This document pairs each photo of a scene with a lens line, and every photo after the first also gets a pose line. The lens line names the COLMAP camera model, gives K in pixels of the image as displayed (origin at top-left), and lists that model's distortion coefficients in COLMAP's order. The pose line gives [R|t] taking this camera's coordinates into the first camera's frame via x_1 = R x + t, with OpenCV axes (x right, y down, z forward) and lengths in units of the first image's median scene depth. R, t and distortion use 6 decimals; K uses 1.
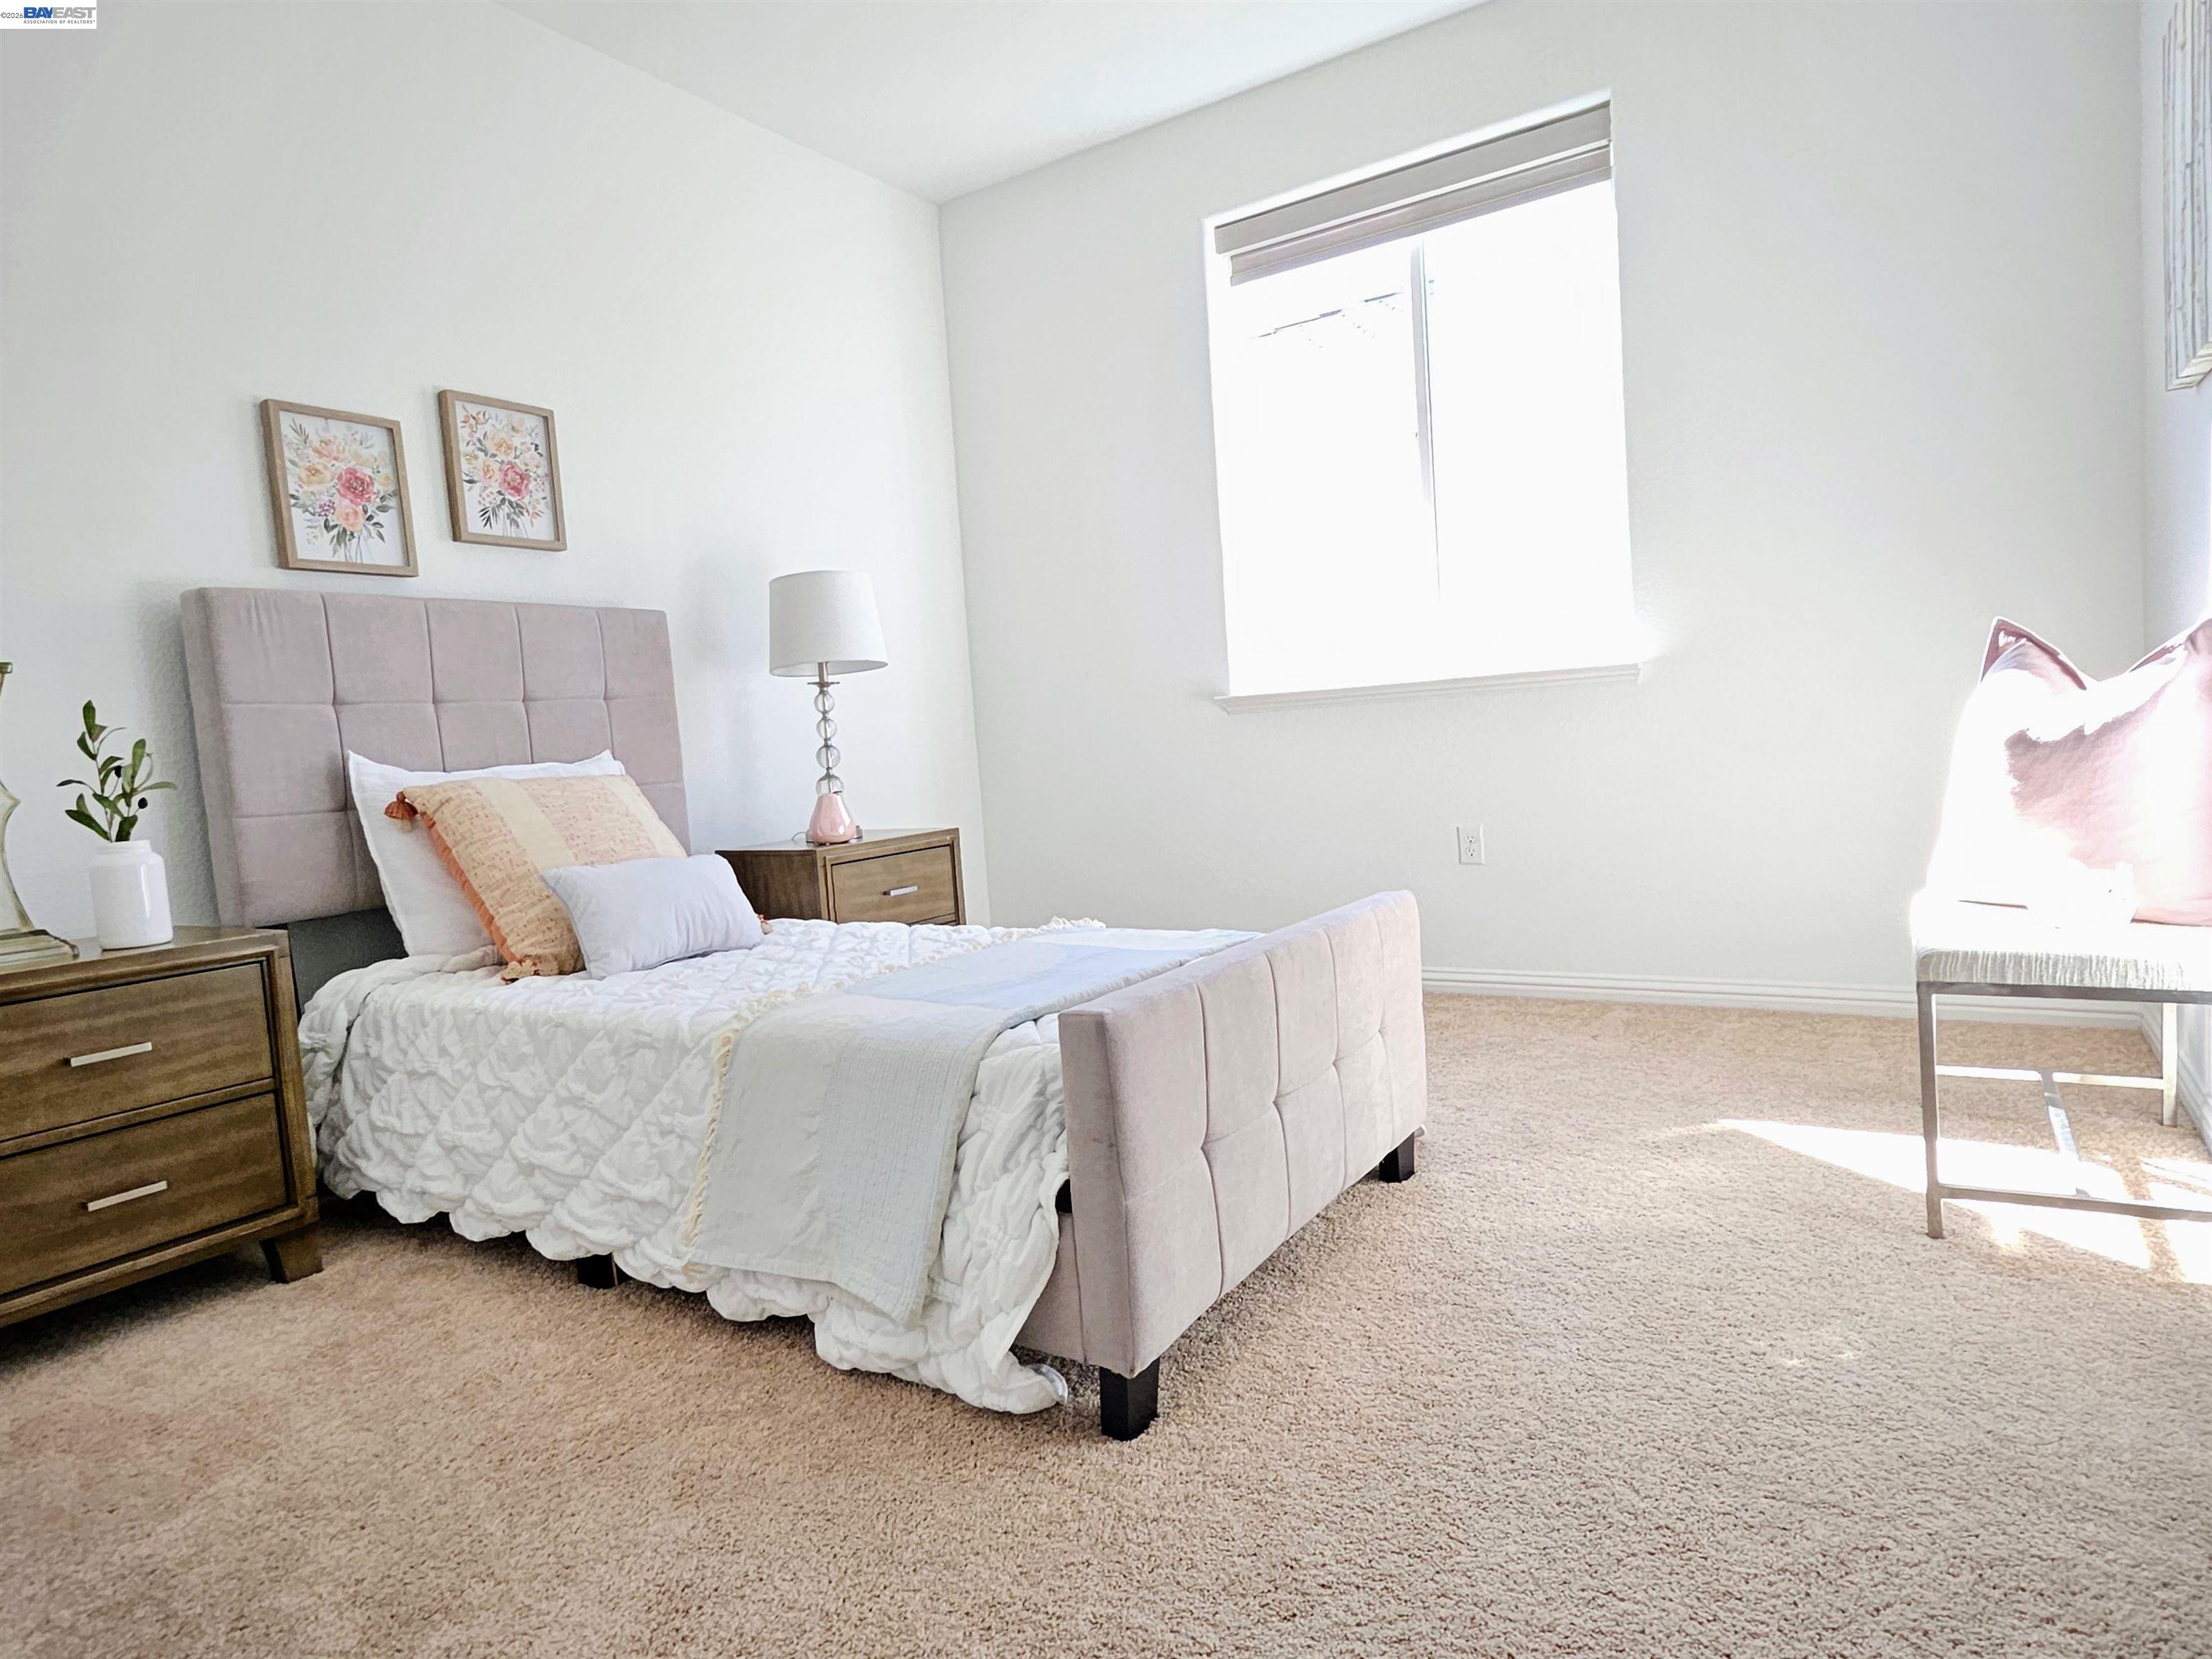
lens RADIAL K [[1259.9, 0, 1103.9], [0, 1259.9, 817.2], [0, 0, 1]] dist [-0.001894, -0.003285]
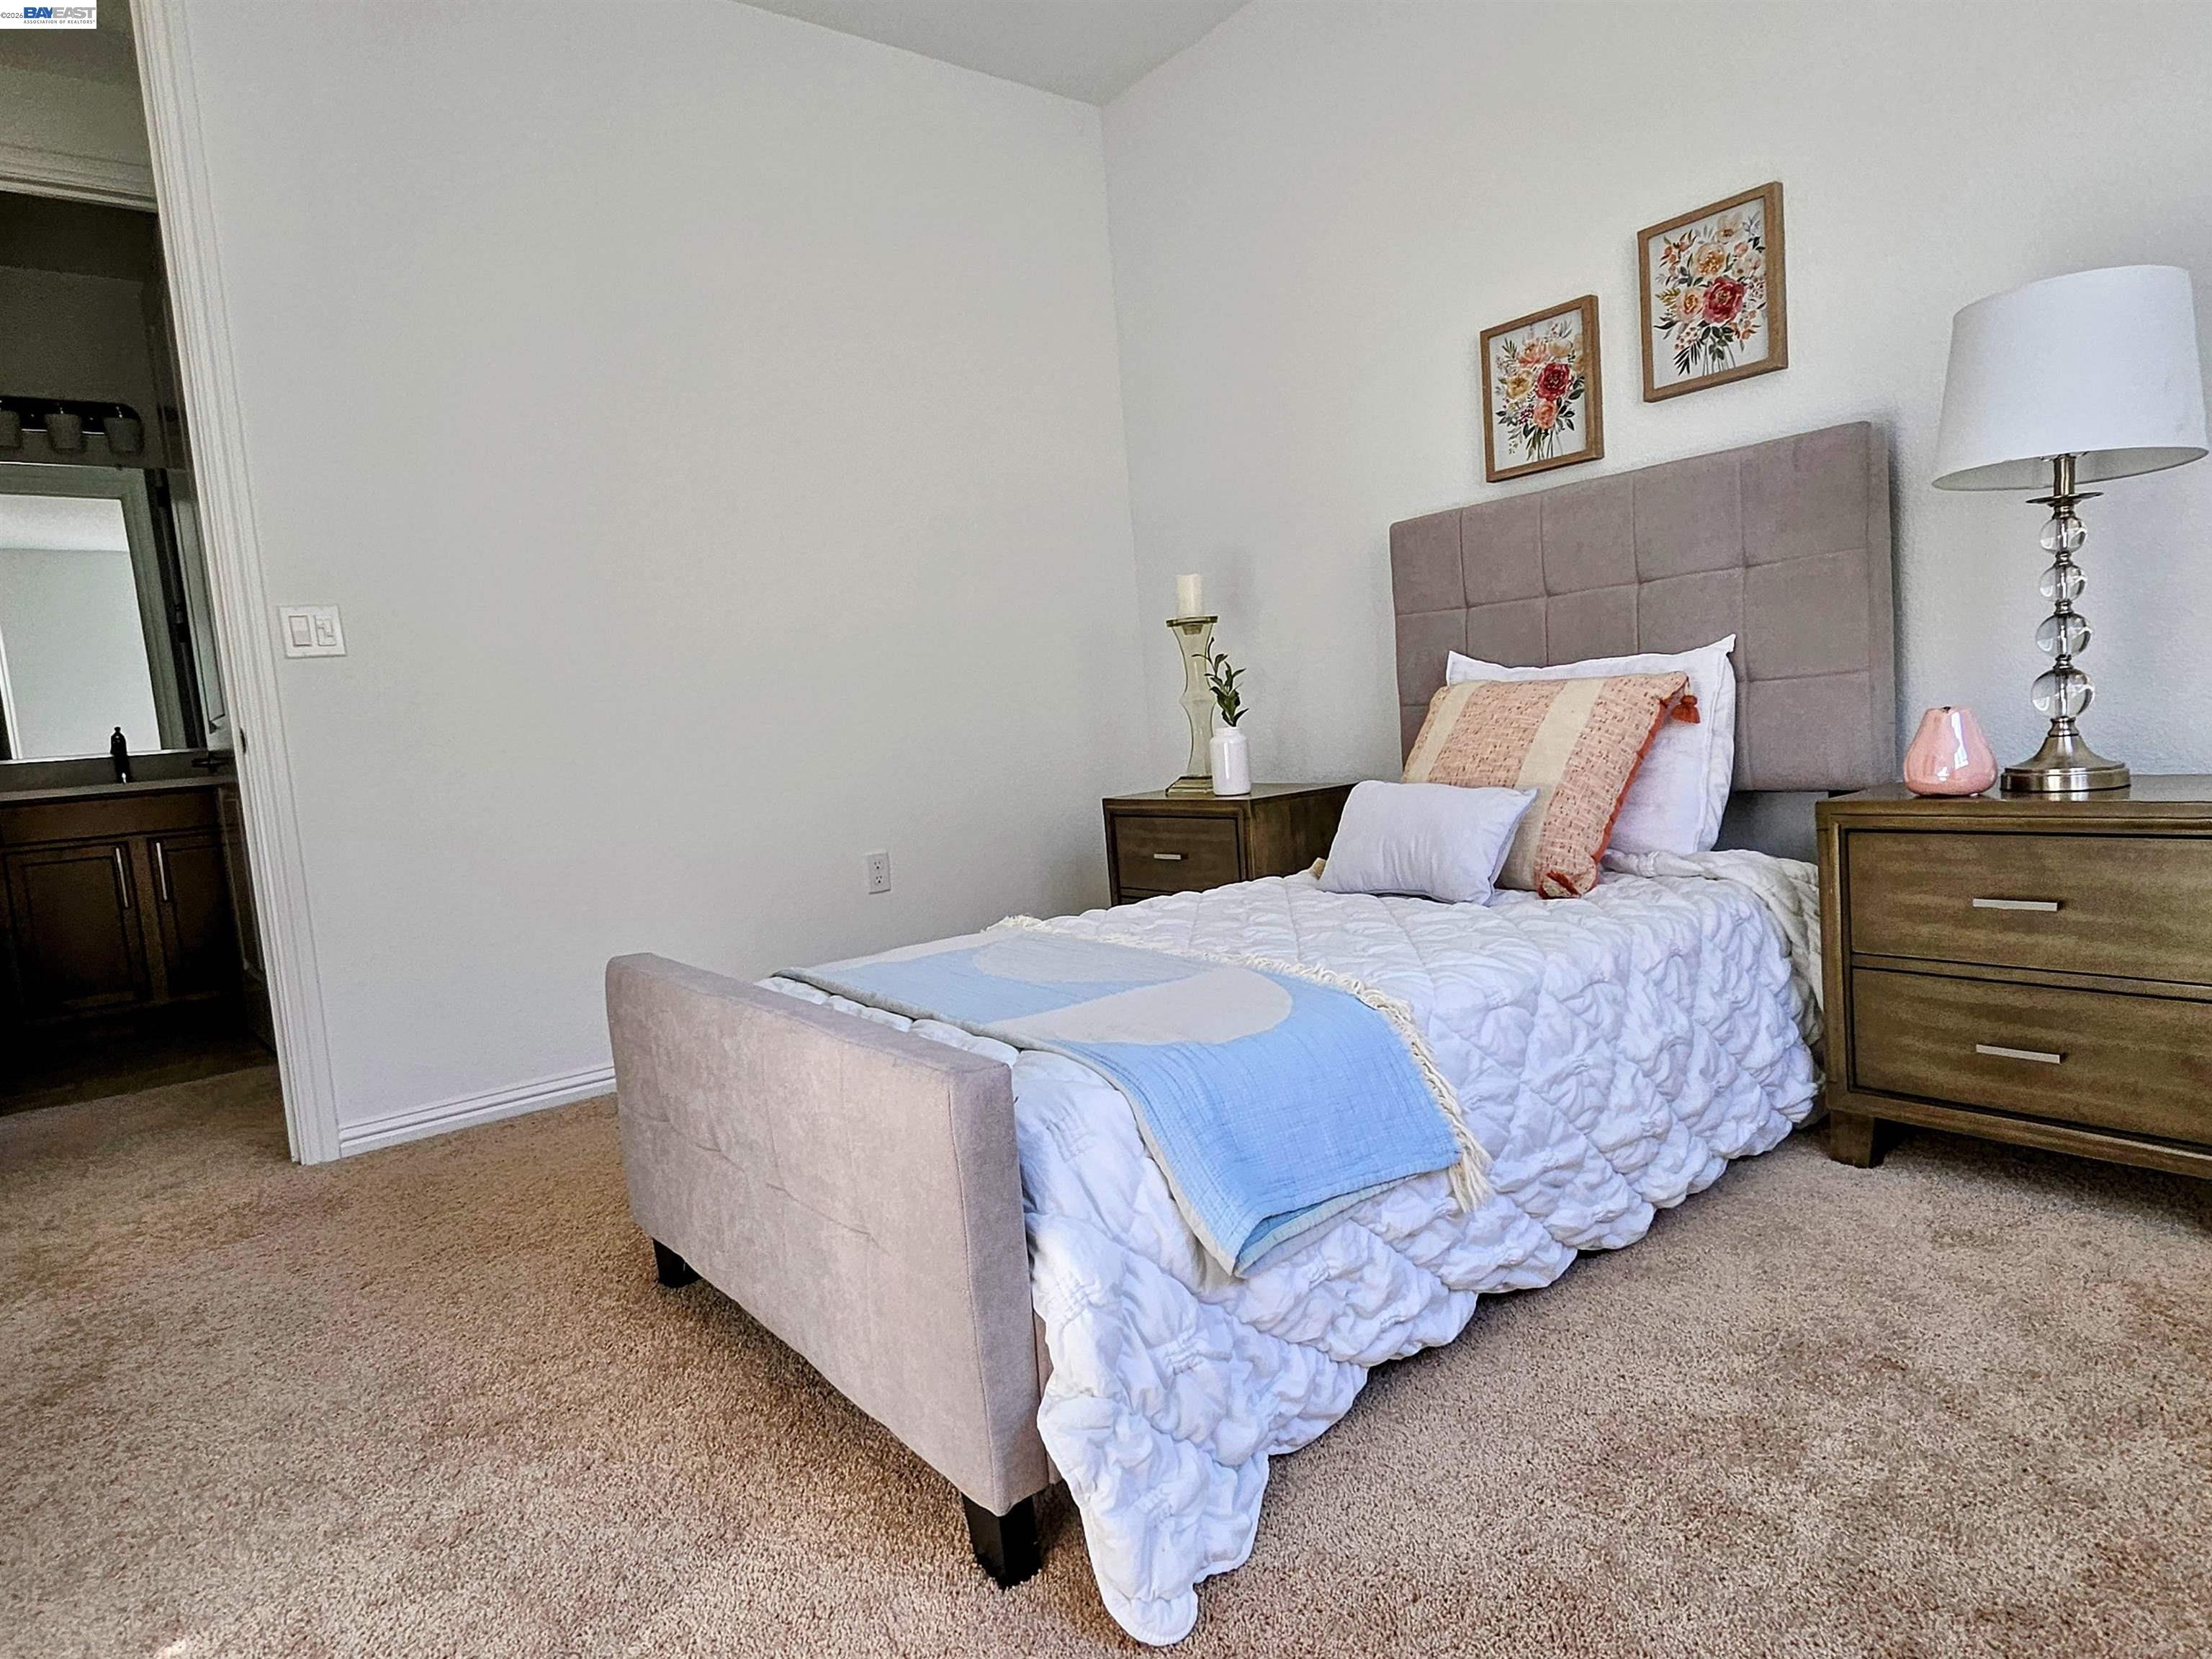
lens RADIAL K [[1259.9, 0, 1106.2], [0, 1259.9, 849.3], [0, 0, 1]] dist [-0.001894, -0.003285]
pose [[-0.324920, 0.190925, -0.926269, 0.512537], [0.039126, 0.981286, 0.188541, -0.089728], [0.944932, 0.025020, -0.326309, 0.933664]]
